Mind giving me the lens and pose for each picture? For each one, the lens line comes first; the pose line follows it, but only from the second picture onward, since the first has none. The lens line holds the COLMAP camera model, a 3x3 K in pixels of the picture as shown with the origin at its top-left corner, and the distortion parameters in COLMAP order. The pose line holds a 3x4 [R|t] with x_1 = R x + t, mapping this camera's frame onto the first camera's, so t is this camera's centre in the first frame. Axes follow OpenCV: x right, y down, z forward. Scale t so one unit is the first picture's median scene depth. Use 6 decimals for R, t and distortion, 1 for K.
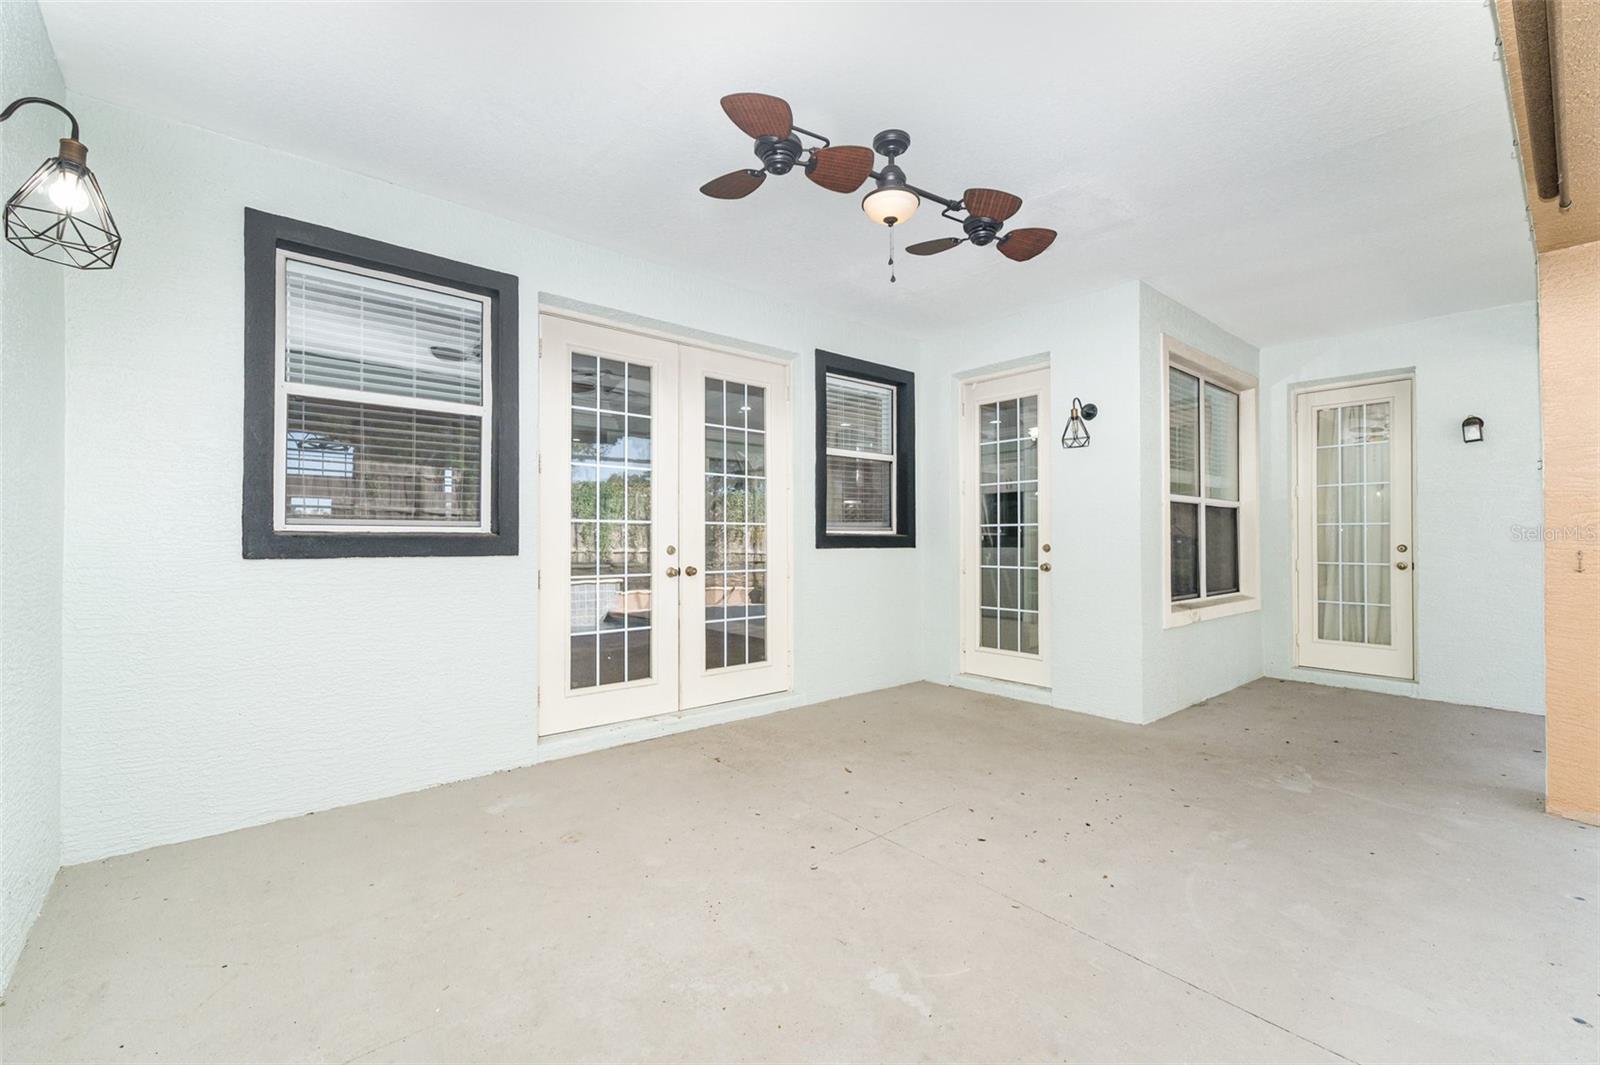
lens RADIAL K [[682.0, 0, 795.9], [0, 682.0, 535.4], [0, 0, 1]] dist [-0.010755, -0.000200]
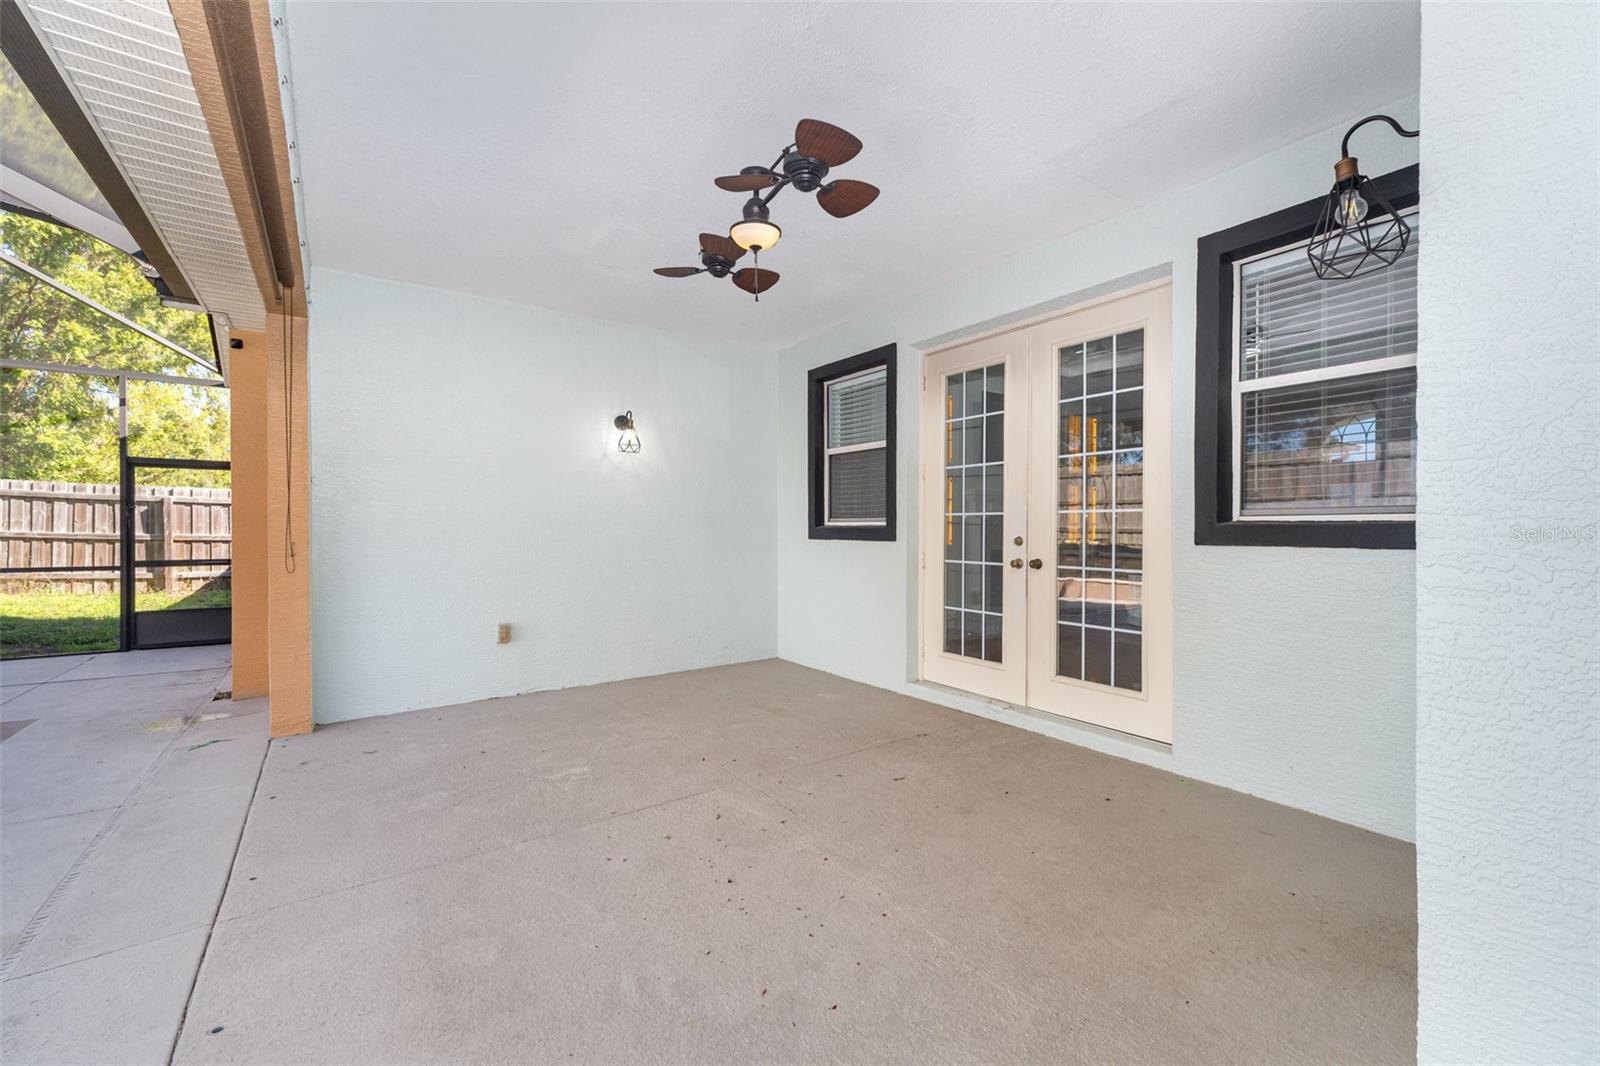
lens RADIAL K [[682.0, 0, 799.8], [0, 682.0, 533.0], [0, 0, 1]] dist [-0.010755, -0.000200]
pose [[-0.116135, 0.007402, -0.993206, 0.862518], [0.007799, 0.999948, 0.006540, 0.000808], [0.993203, -0.006986, -0.116187, 0.827110]]
